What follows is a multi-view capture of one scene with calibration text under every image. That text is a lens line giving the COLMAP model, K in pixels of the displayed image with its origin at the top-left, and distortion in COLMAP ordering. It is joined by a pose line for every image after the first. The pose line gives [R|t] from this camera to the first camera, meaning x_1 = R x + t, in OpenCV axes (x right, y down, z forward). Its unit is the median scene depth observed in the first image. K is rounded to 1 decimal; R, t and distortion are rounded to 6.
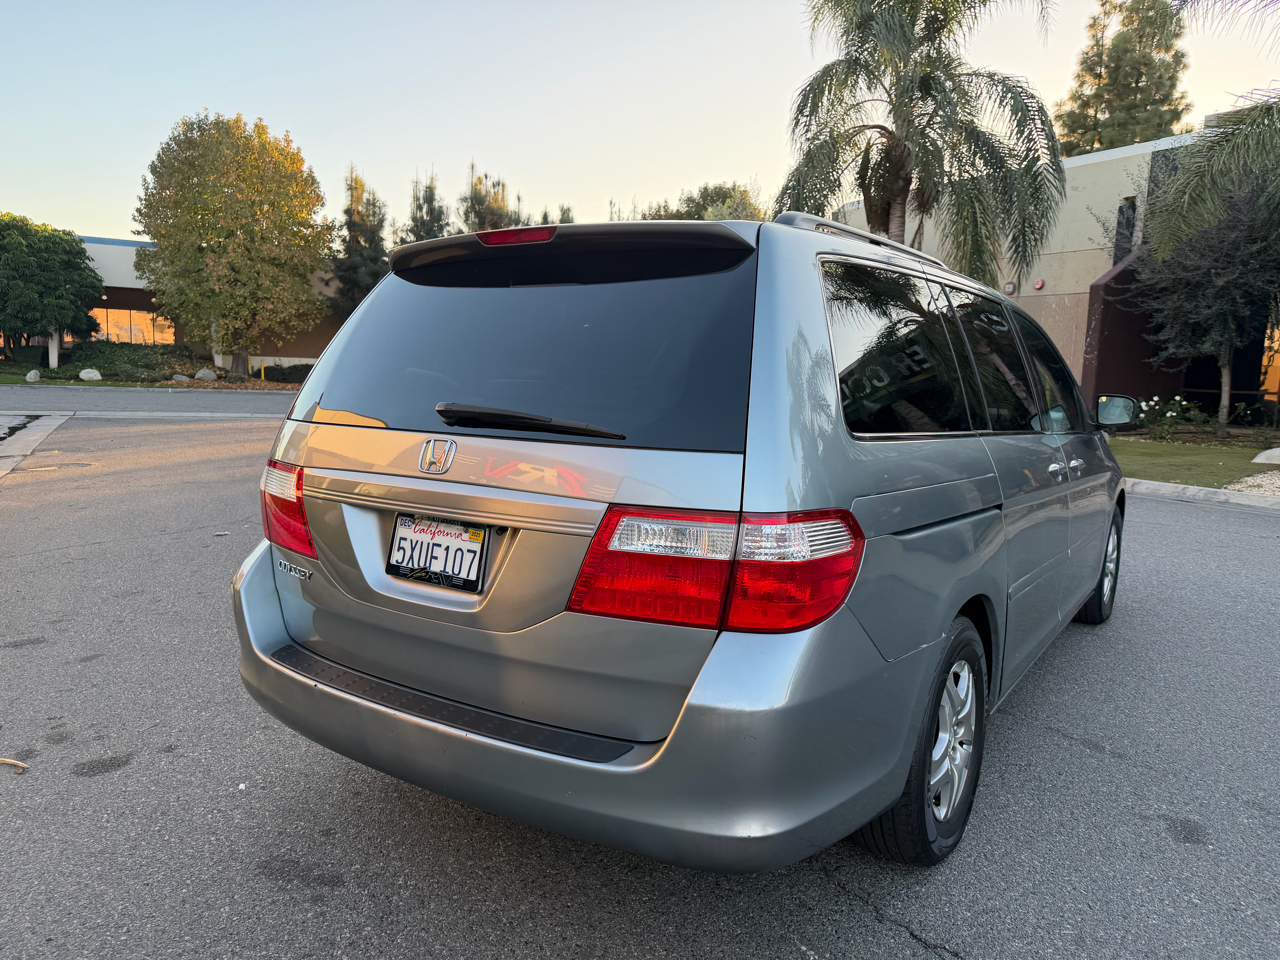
lens RADIAL K [[896.1, 0, 634.7], [0, 896.1, 481.7], [0, 0, 1]] dist [0.057484, -0.086483]
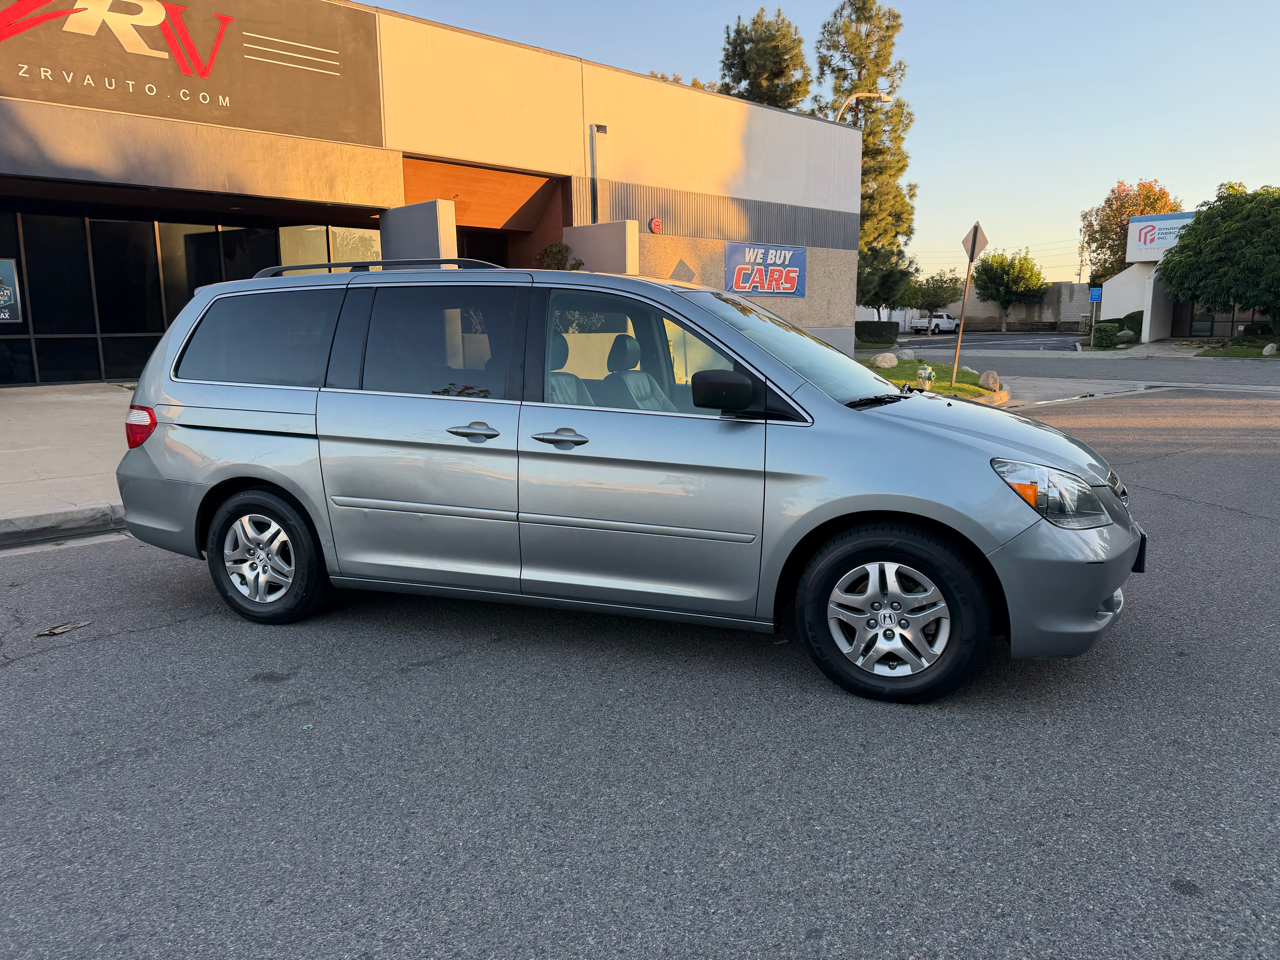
lens RADIAL K [[878.1, 0, 642.4], [0, 878.1, 471.7], [0, 0, 1]] dist [0.065540, -0.084367]
pose [[0.248988, 0.120099, -0.961031, 0.119983], [-0.100246, 0.990148, 0.097765, -0.007090], [0.963304, 0.071998, 0.258575, 0.069129]]
